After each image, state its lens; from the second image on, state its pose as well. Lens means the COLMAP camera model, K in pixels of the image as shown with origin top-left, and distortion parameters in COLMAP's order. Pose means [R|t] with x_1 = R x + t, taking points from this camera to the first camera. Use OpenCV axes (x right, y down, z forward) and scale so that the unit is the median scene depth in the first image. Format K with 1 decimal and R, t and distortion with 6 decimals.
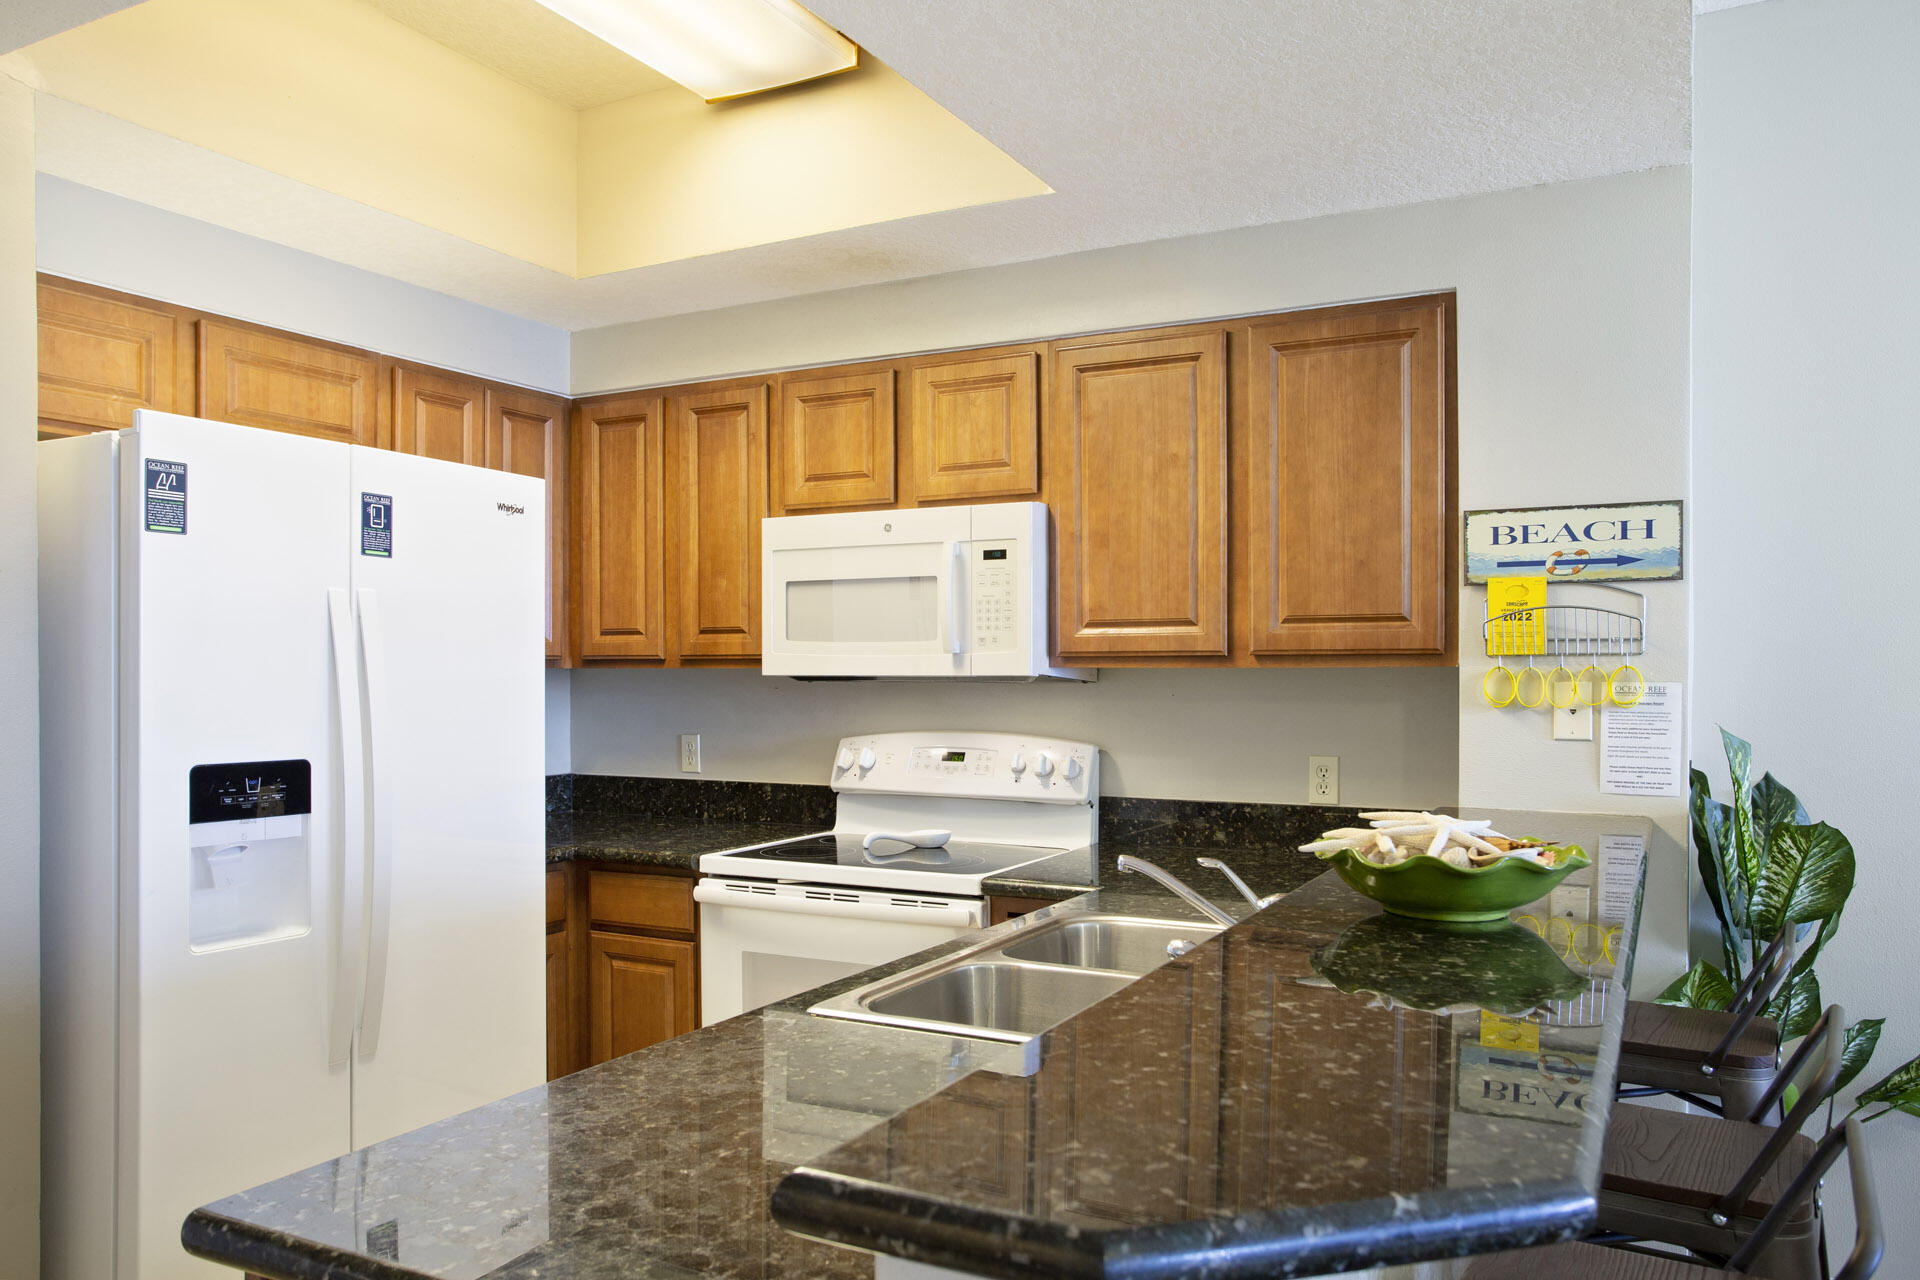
lens RADIAL K [[1289.9, 0, 958.3], [0, 1289.9, 609.0], [0, 0, 1]] dist [-0.054408, 0.065724]
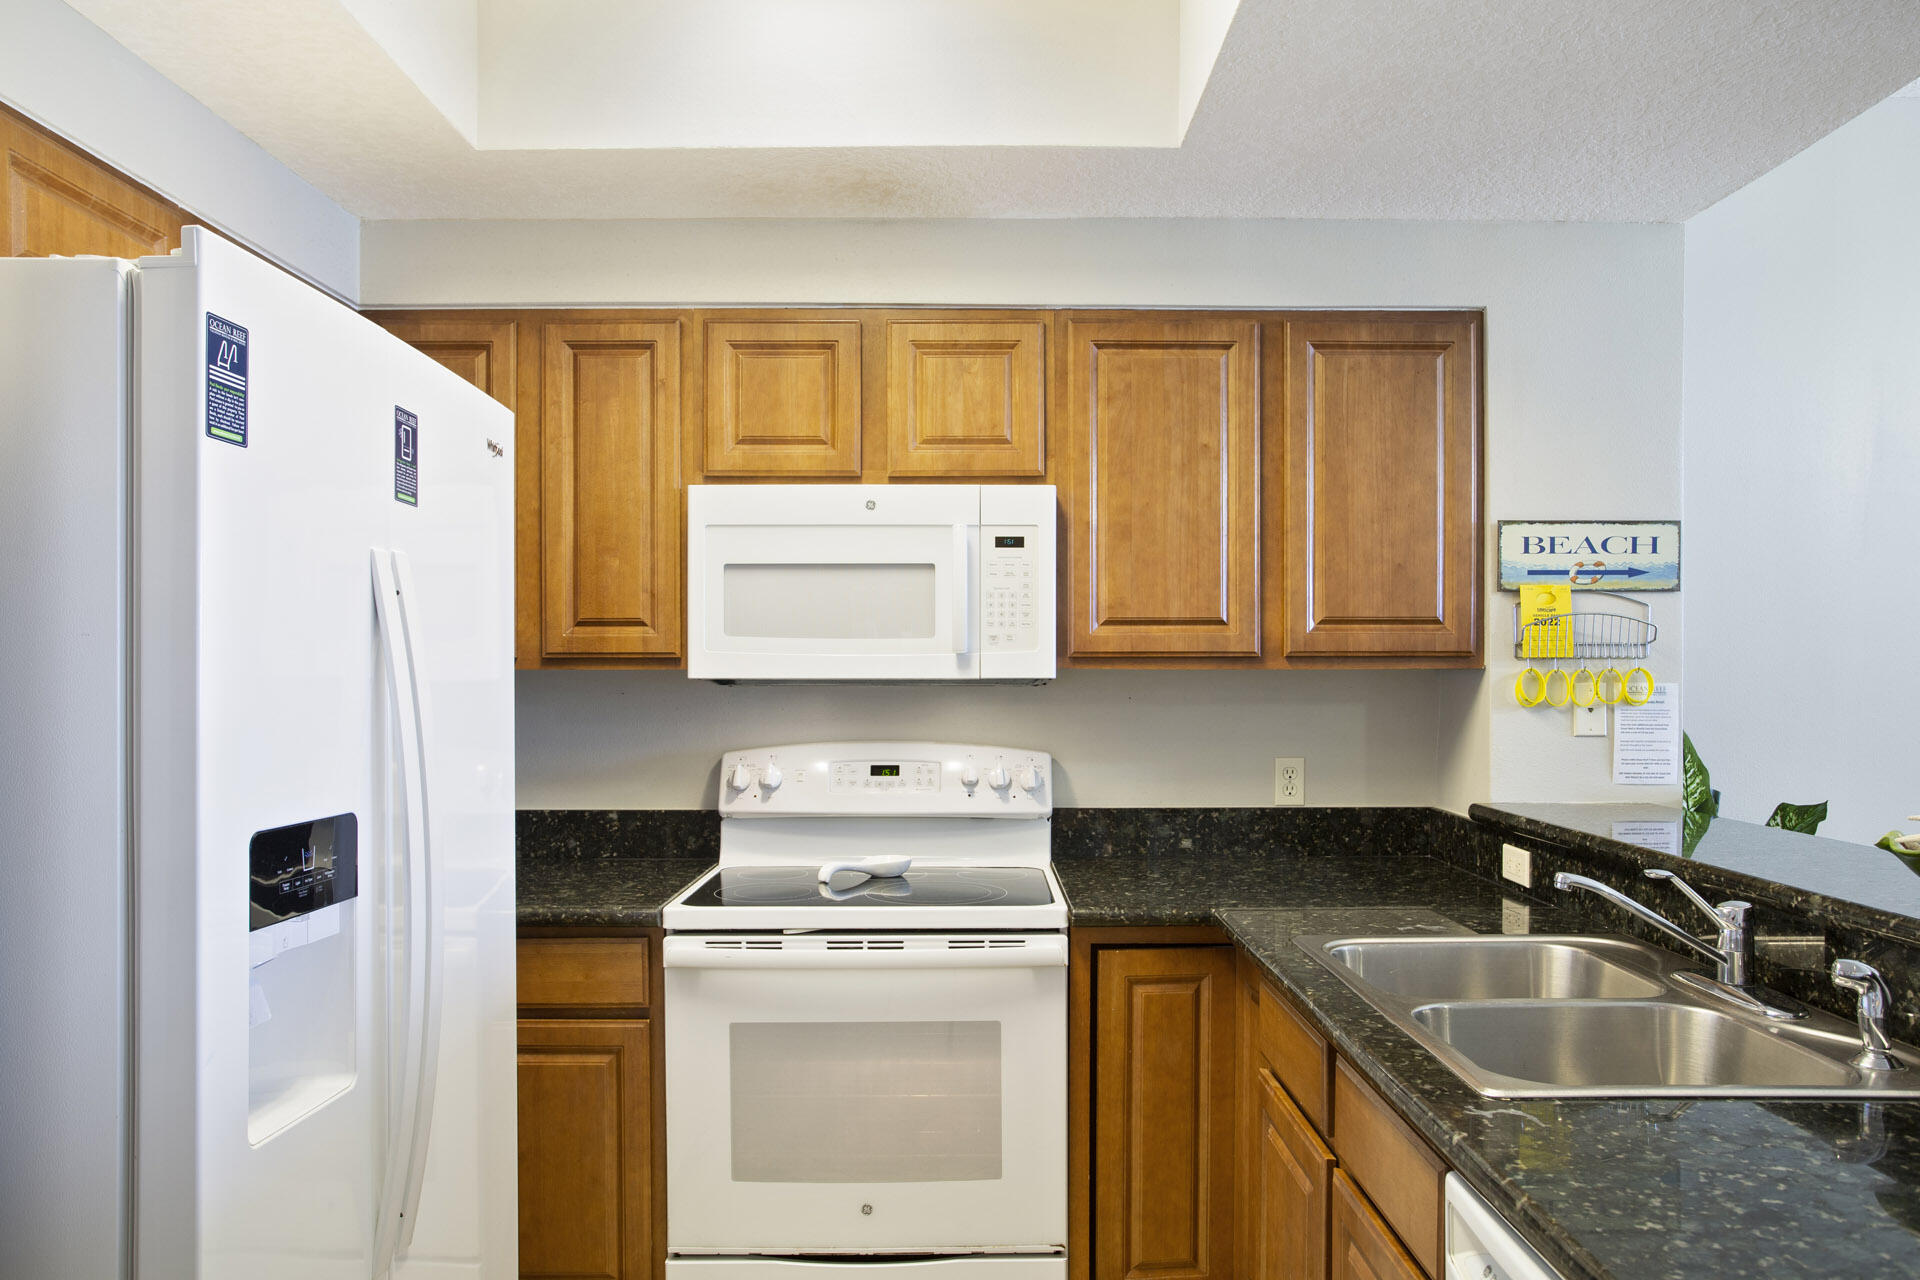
lens RADIAL K [[1289.9, 0, 958.3], [0, 1289.9, 609.0], [0, 0, 1]] dist [-0.054408, 0.065724]
pose [[0.894644, 0.021117, 0.446280, -0.401104], [-0.020972, 0.999766, -0.005265, 0.009412], [-0.446287, -0.004649, 0.894878, 0.220962]]
